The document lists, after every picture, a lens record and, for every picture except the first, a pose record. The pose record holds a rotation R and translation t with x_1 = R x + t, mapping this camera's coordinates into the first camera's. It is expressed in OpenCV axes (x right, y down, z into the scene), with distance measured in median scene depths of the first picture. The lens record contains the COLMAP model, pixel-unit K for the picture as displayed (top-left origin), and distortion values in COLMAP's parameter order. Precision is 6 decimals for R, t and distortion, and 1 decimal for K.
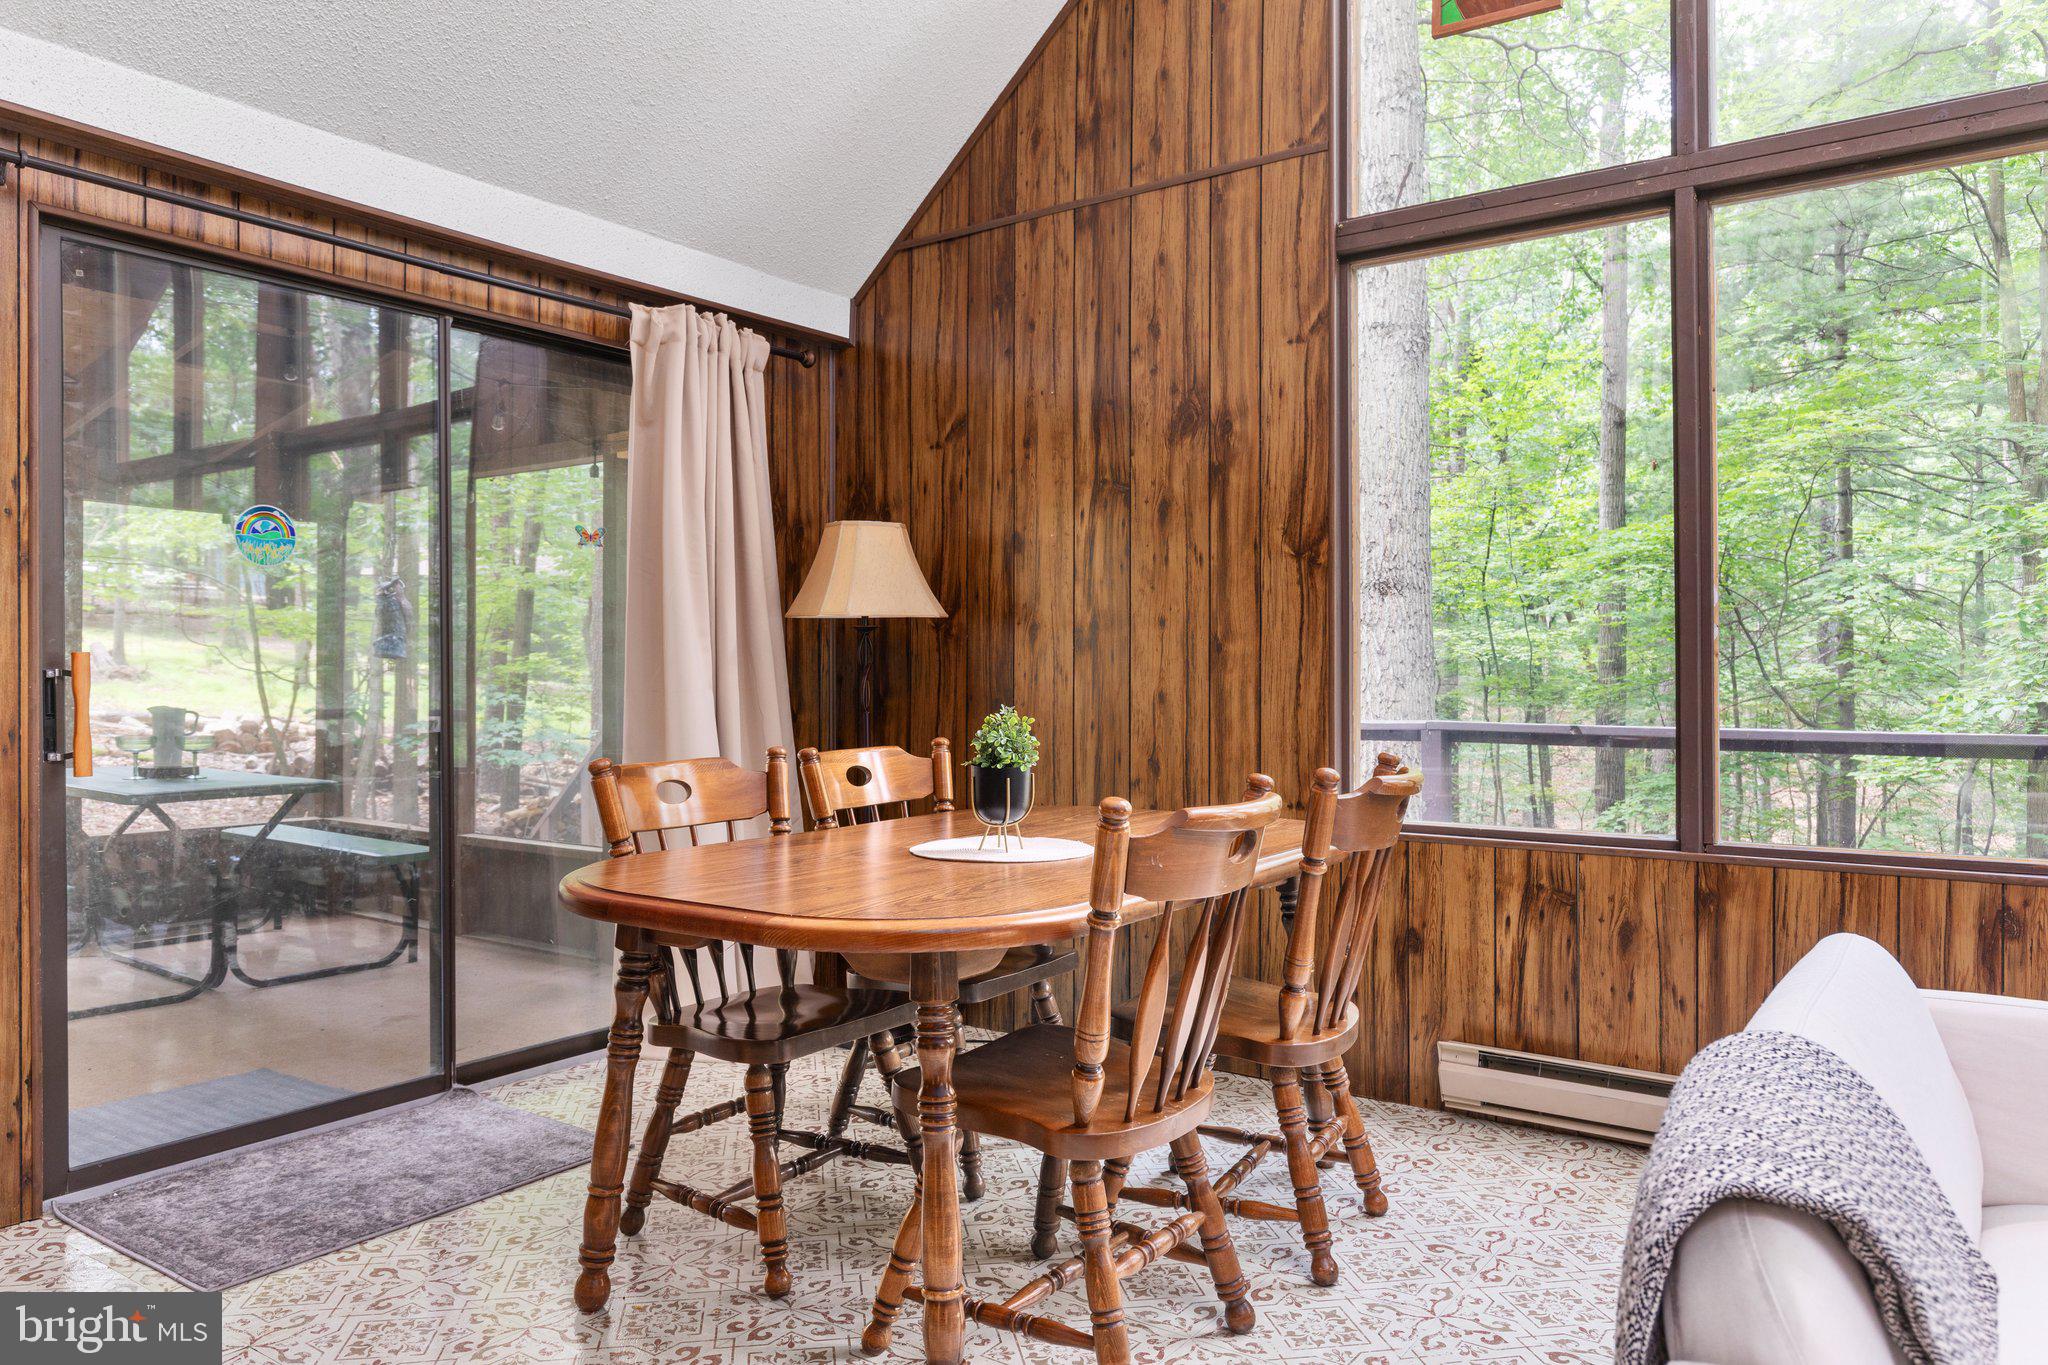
lens RADIAL K [[1388.7, 0, 1026.6], [0, 1388.7, 672.9], [0, 0, 1]] dist [-0.005066, -0.001670]
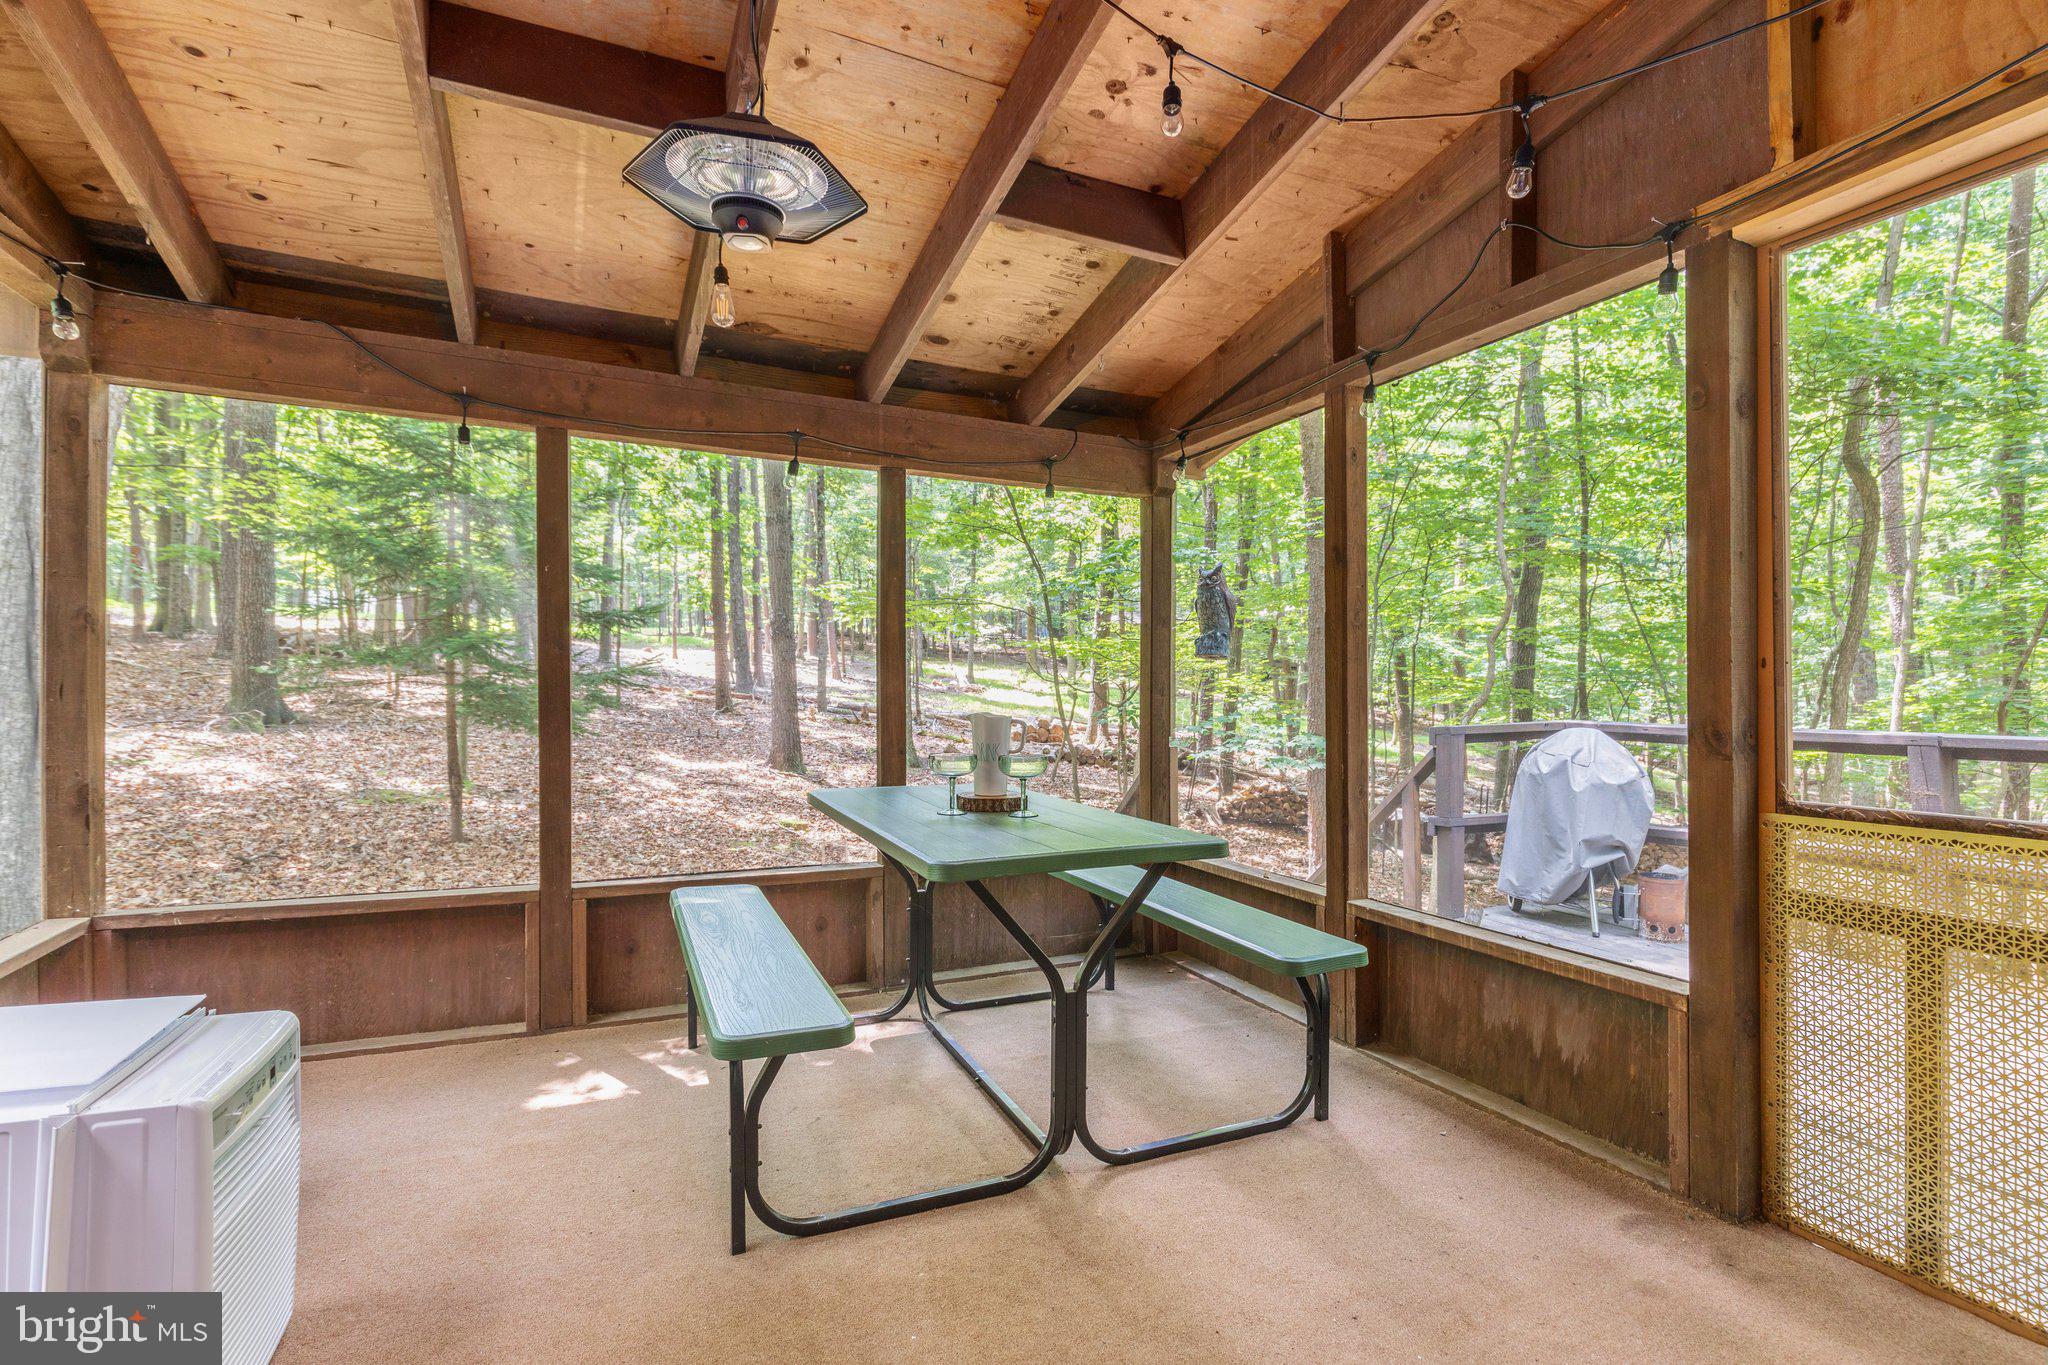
lens RADIAL K [[954.4, 0, 1024.0], [0, 954.4, 682.5], [0, 0, 1]] dist [0.000051, -0.000002]
pose [[0.864819, -0.009419, -0.501995, -0.339082], [0.006507, 0.999950, -0.007552, 0.010550], [0.502041, 0.003265, 0.864838, 0.553537]]
